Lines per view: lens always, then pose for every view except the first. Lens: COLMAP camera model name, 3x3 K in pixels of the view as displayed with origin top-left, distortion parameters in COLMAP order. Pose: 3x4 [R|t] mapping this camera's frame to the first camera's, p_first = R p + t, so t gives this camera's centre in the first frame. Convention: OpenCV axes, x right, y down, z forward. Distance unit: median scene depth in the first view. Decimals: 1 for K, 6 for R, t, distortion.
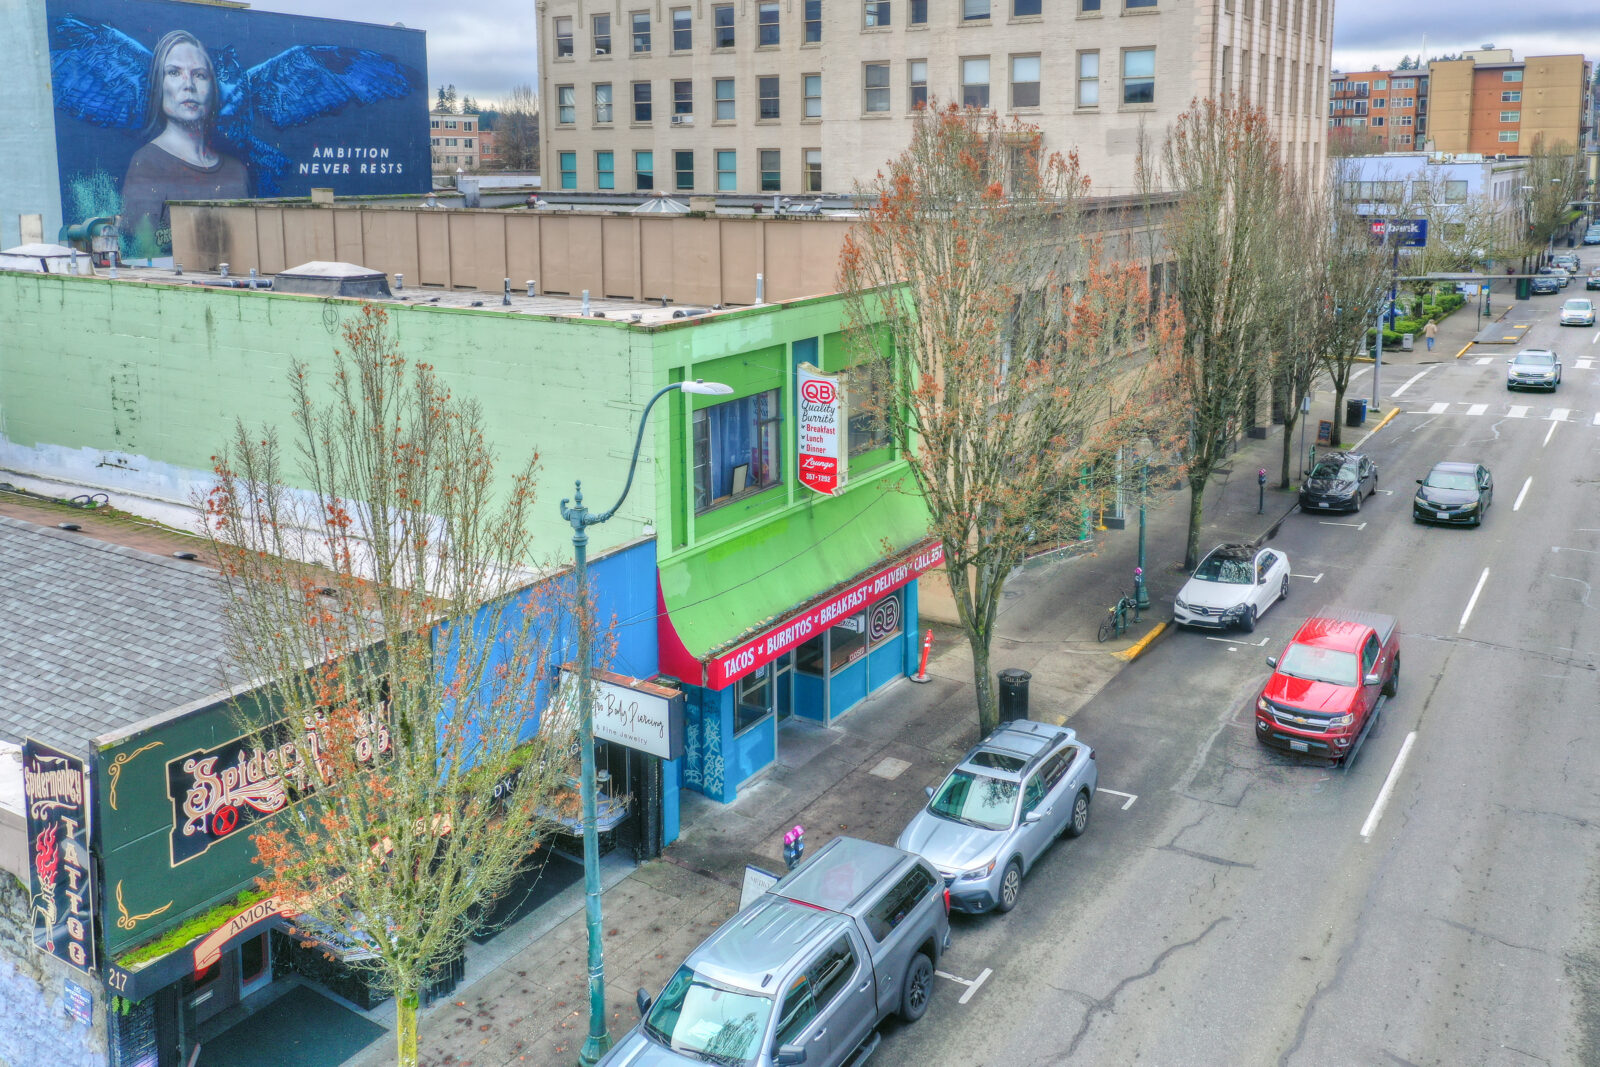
lens RADIAL K [[1356.7, 0, 829.6], [0, 1356.7, 335.4], [0, 0, 1]] dist [0.053736, 0.000318]
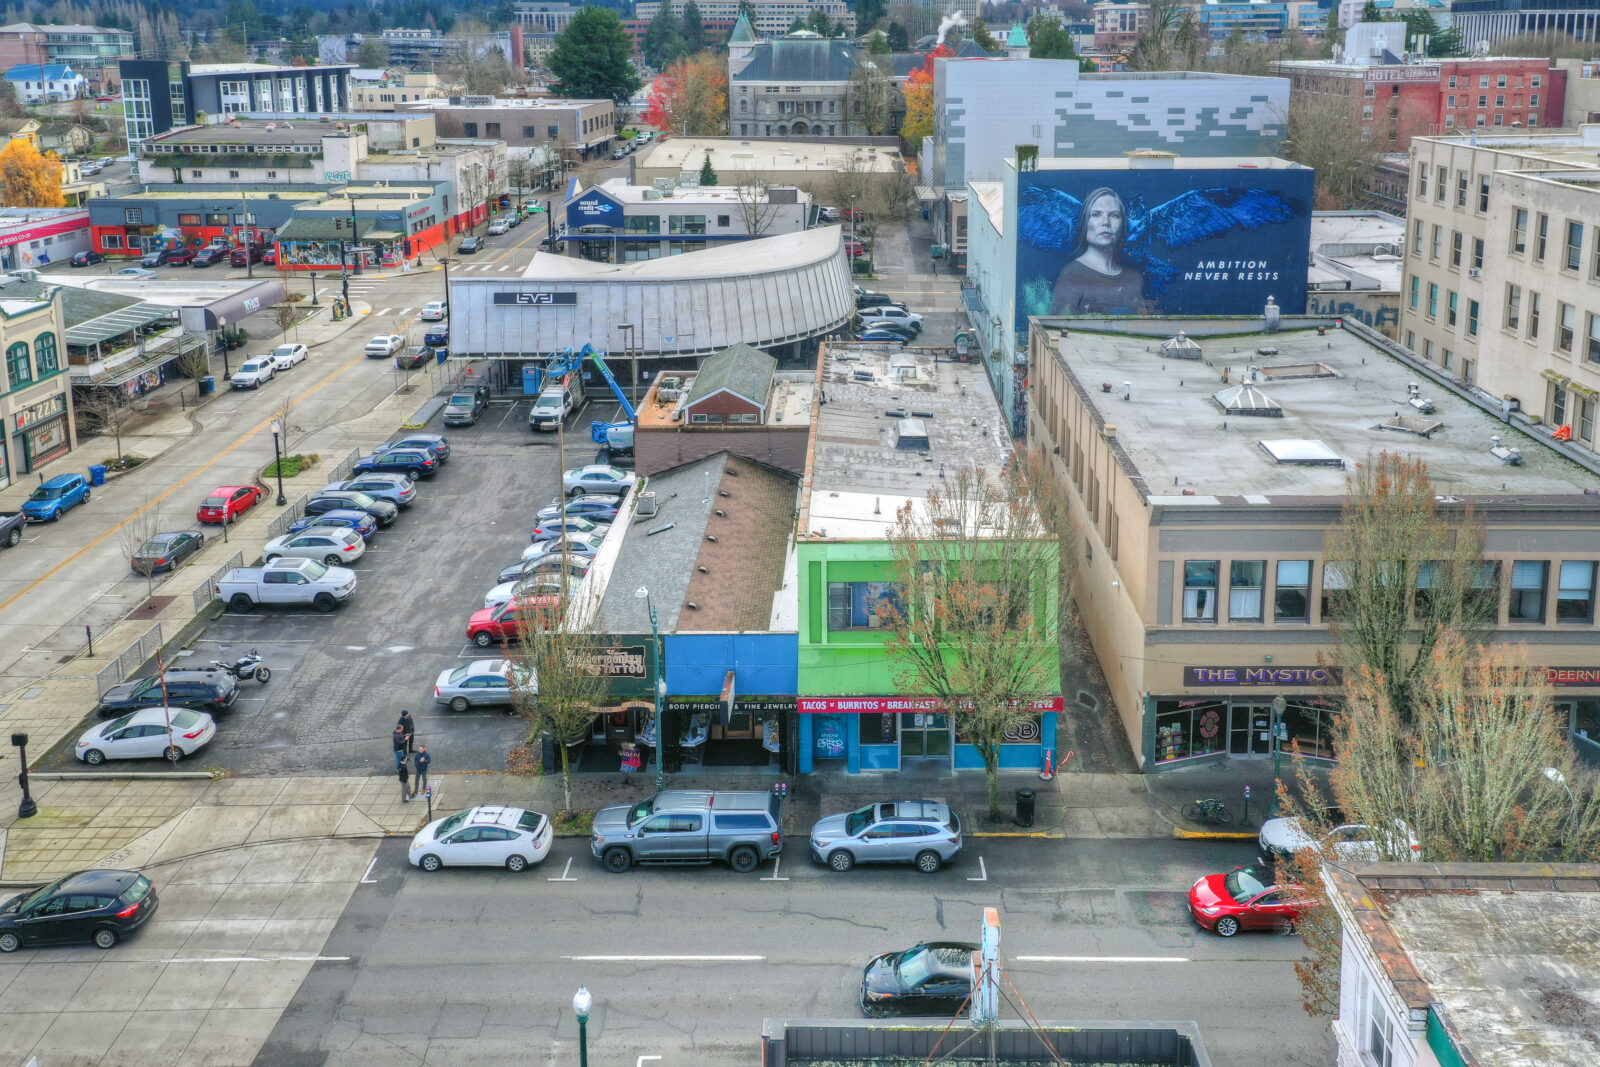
lens RADIAL K [[1405.0, 0, 827.8], [0, 1405.0, 266.6], [0, 0, 1]] dist [0.046689, 0.003728]
pose [[0.509258, 0.150940, -0.847274, 0.680657], [-0.101717, 0.988156, 0.114901, -0.275740], [0.854582, 0.027668, 0.518579, -0.057148]]
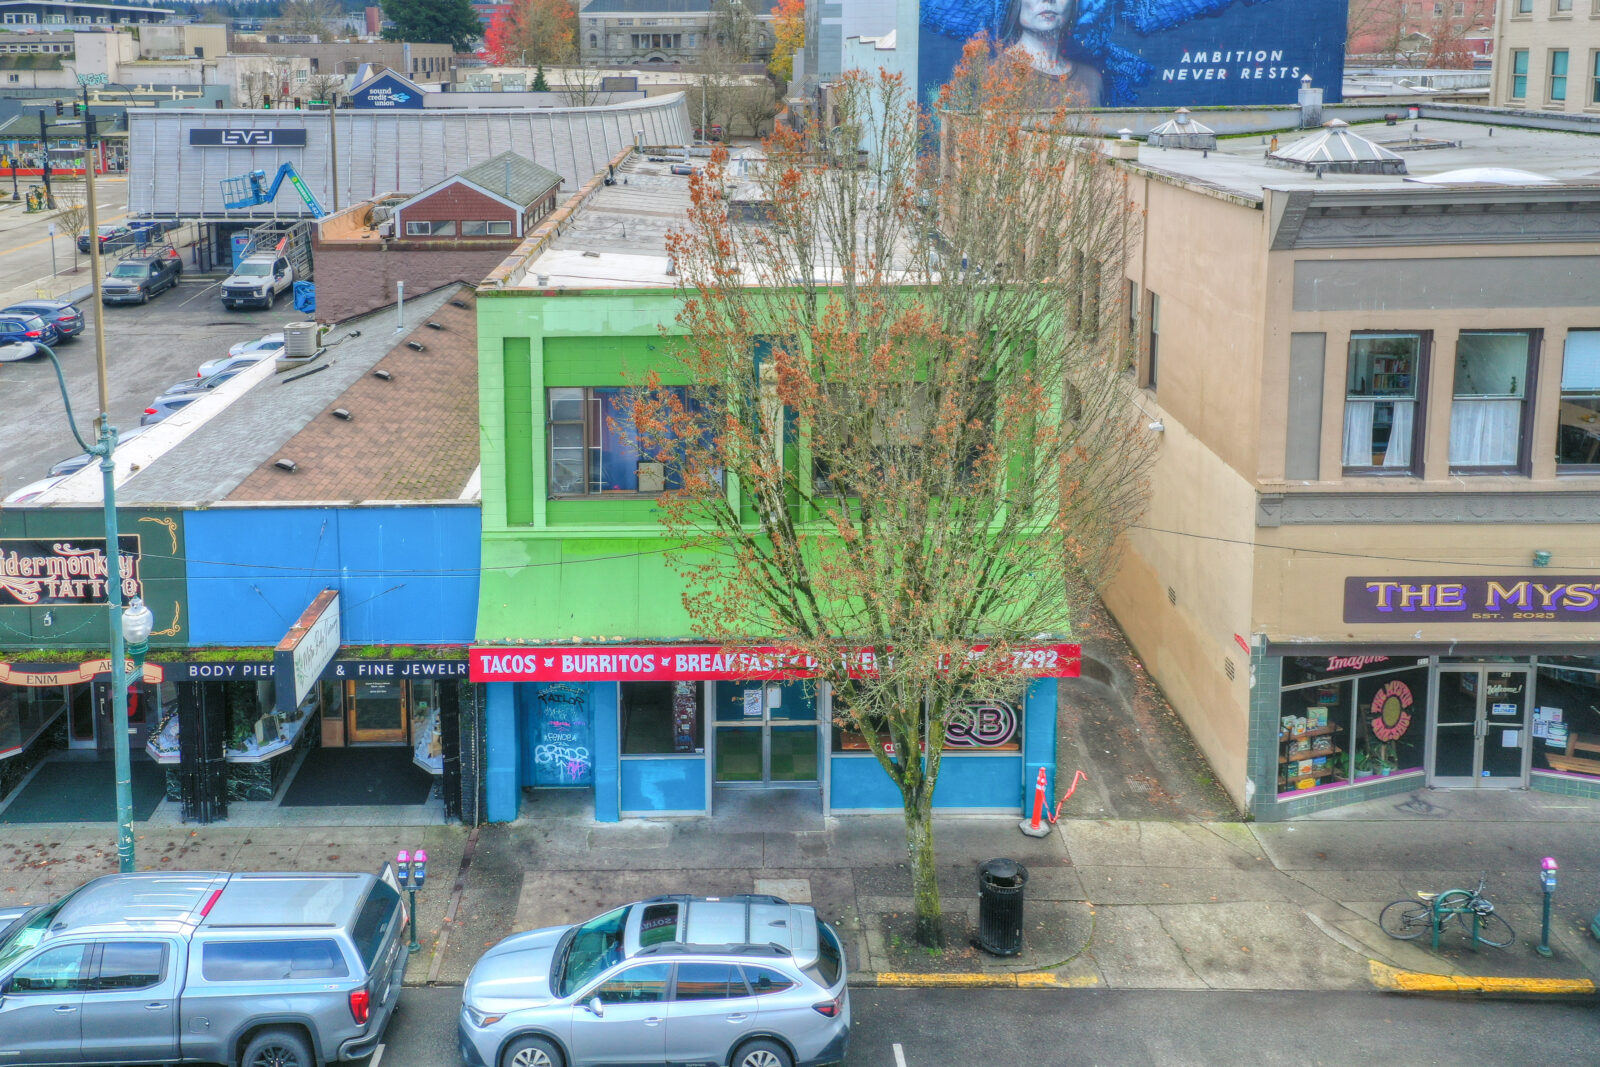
lens RADIAL K [[1372.3, 0, 700.5], [0, 1372.3, 227.3], [0, 0, 1]] dist [0.049626, -0.015432]
pose [[0.504780, 0.107234, -0.856562, 0.308297], [-0.096987, 0.993017, 0.067162, -0.052288], [0.857783, 0.049173, 0.511655, 0.245814]]
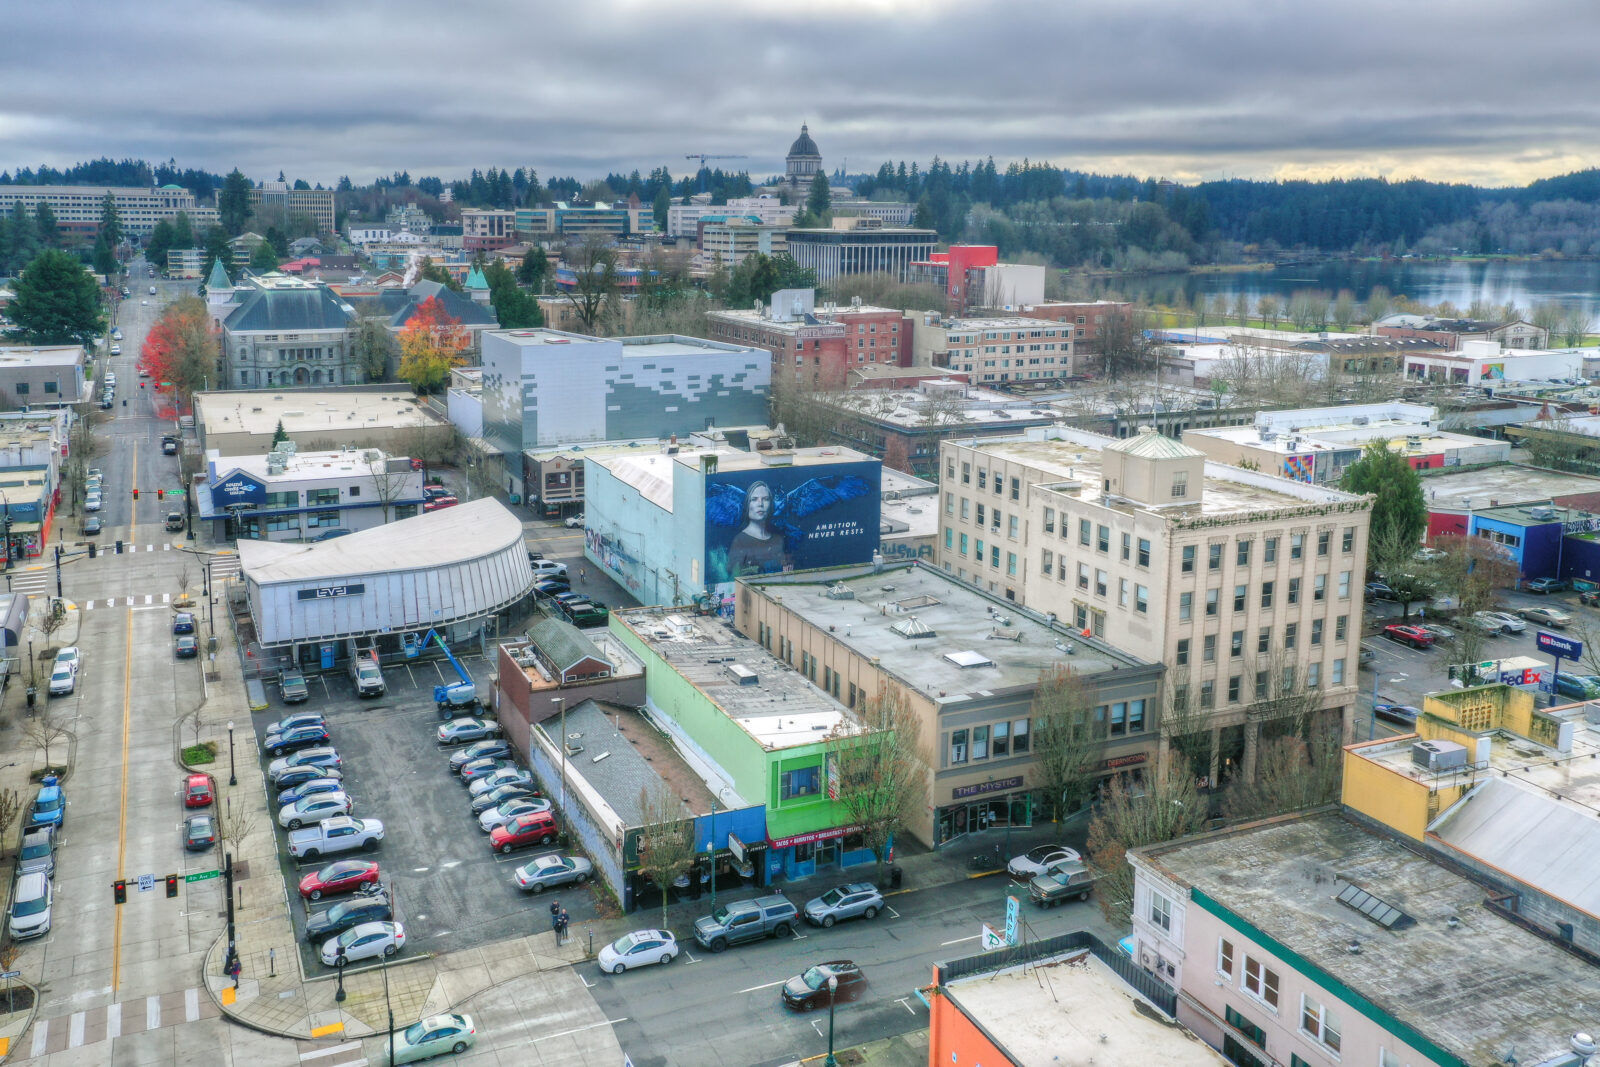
lens RADIAL K [[1464.1, 0, 702.7], [0, 1464.1, 372.5], [0, 0, 1]] dist [0.053710, 0.007278]
pose [[0.816434, 0.094396, -0.569671, 0.773396], [-0.084737, 0.995453, 0.043507, -0.481389], [0.571188, 0.012751, 0.820720, -0.982242]]
